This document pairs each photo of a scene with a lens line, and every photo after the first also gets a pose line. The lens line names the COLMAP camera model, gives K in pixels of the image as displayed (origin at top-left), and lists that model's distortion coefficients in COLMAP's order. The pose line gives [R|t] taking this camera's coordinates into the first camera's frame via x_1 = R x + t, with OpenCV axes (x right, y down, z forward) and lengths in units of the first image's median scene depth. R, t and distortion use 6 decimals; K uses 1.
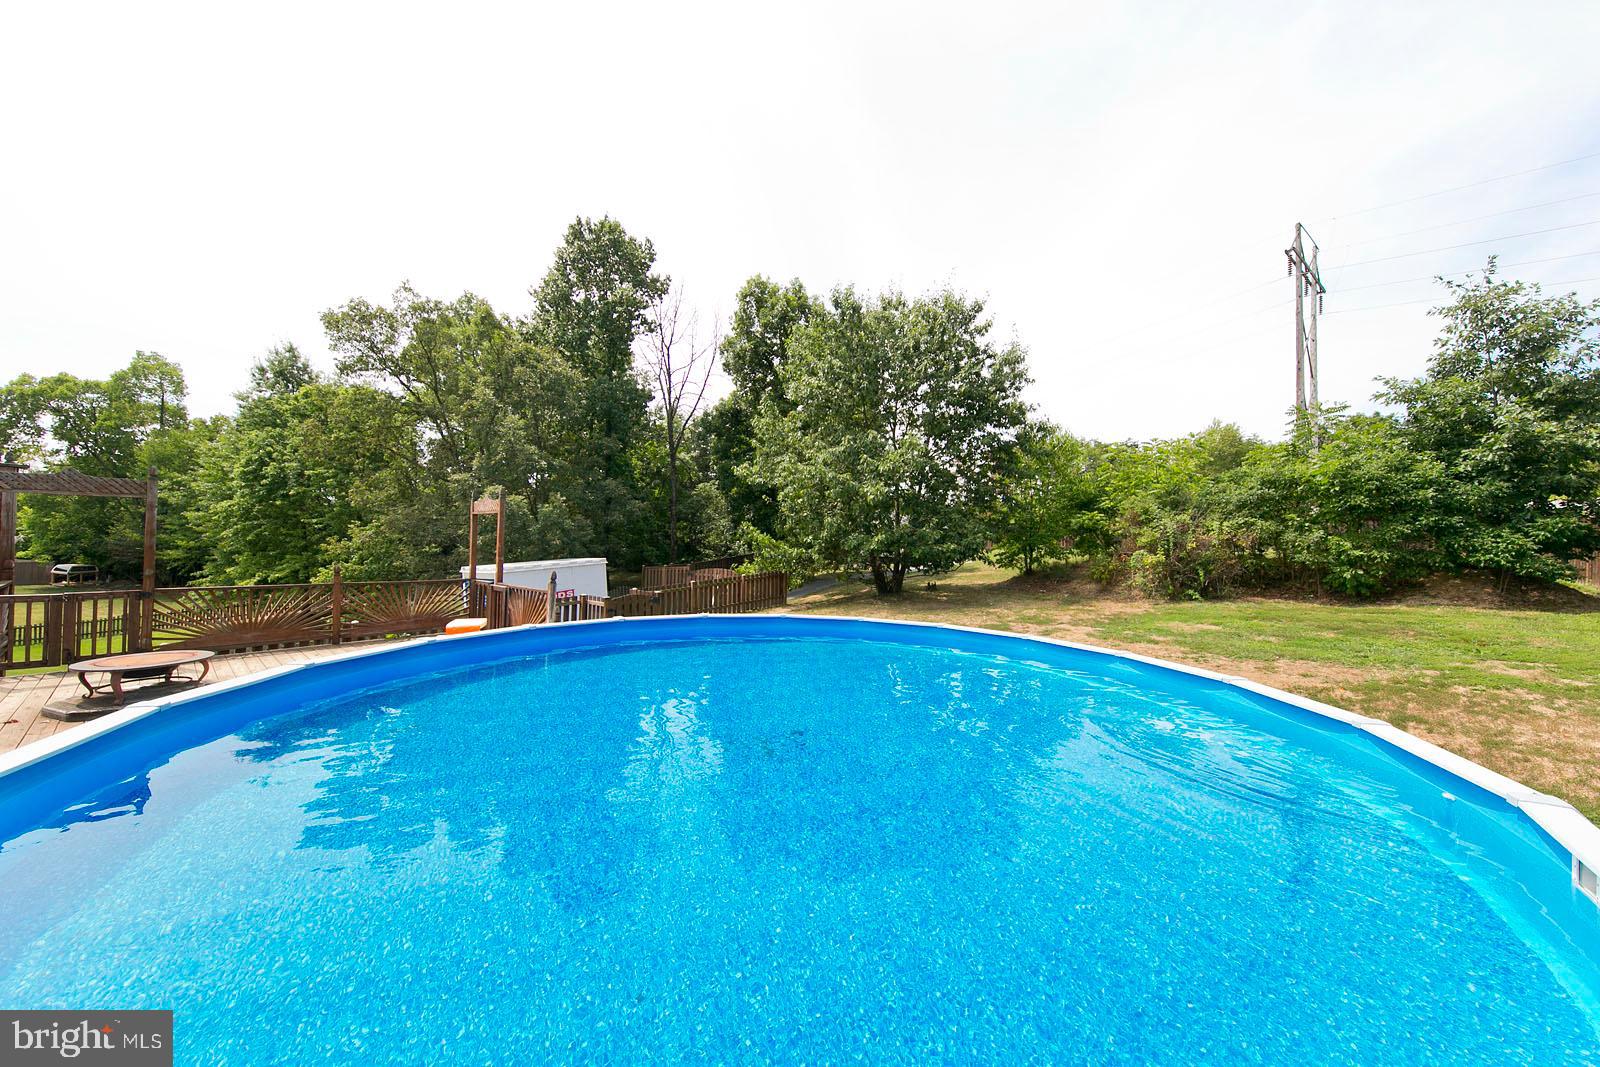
lens RADIAL K [[534.4, 0, 777.9], [0, 534.4, 523.5], [0, 0, 1]] dist [0.001735, -0.001850]
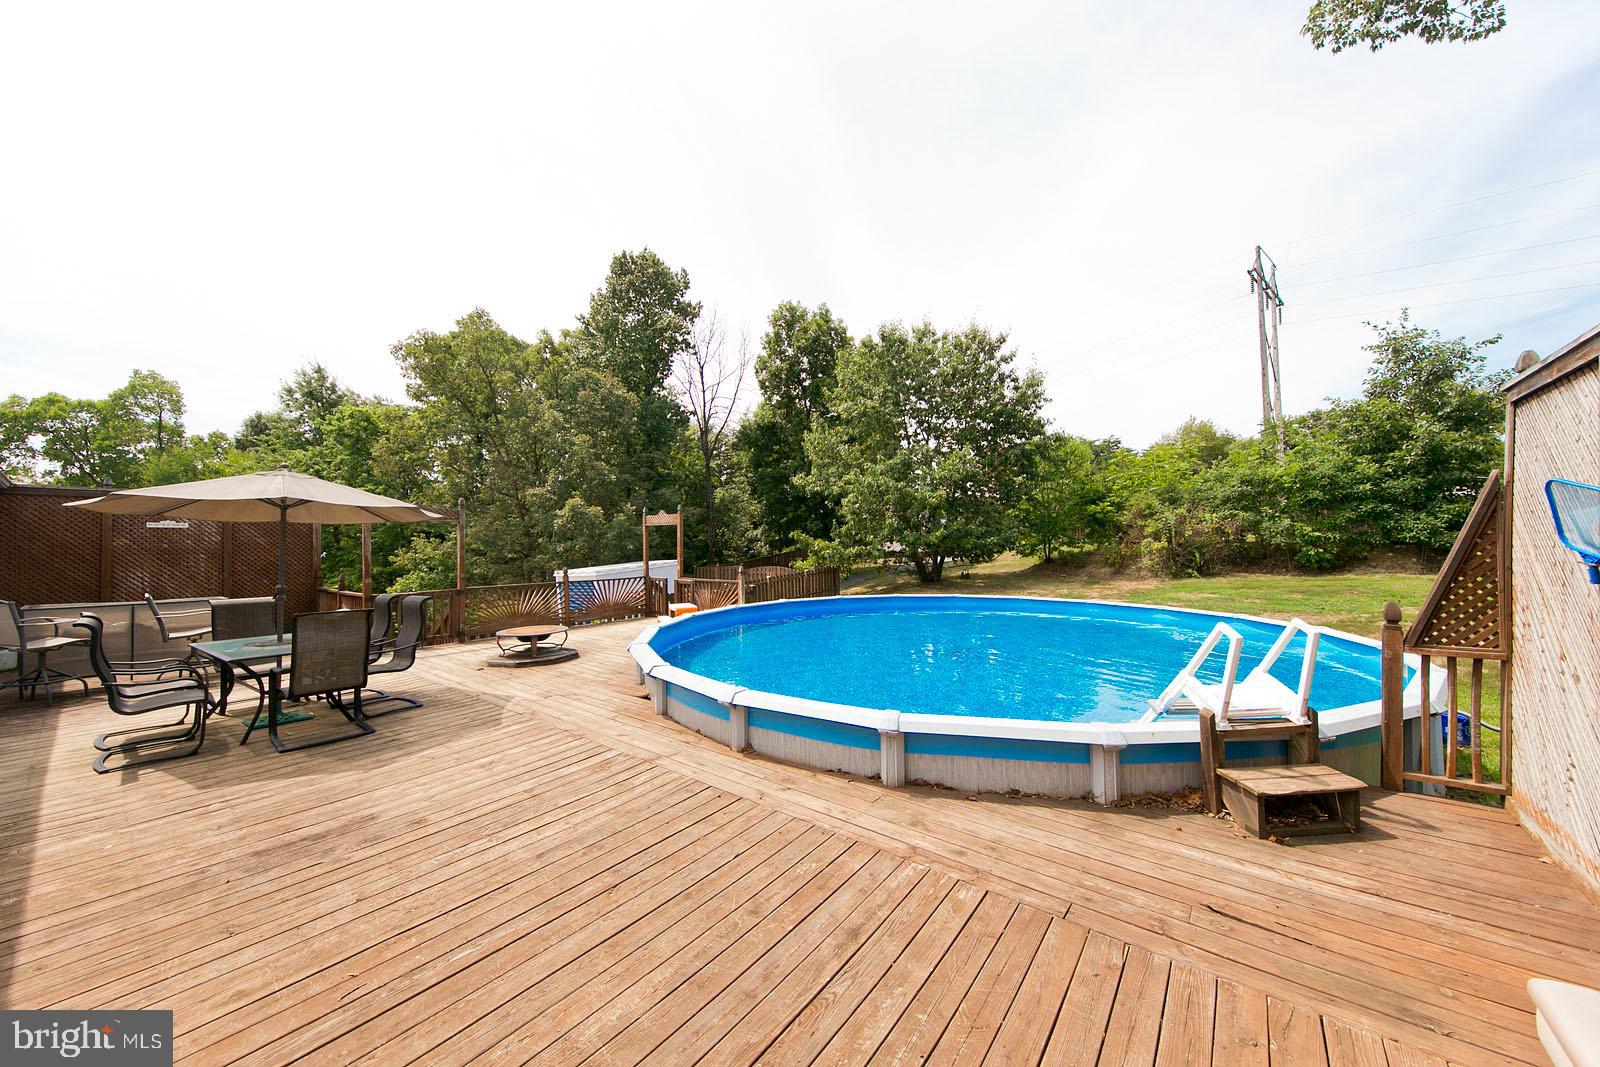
lens RADIAL K [[534.4, 0, 779.6], [0, 534.4, 514.2], [0, 0, 1]] dist [0.001735, -0.001850]
pose [[0.999091, -0.028648, 0.031557, -0.157933], [0.029193, 0.999430, -0.016956, -0.007270], [-0.031053, 0.017862, 0.999358, -0.158161]]
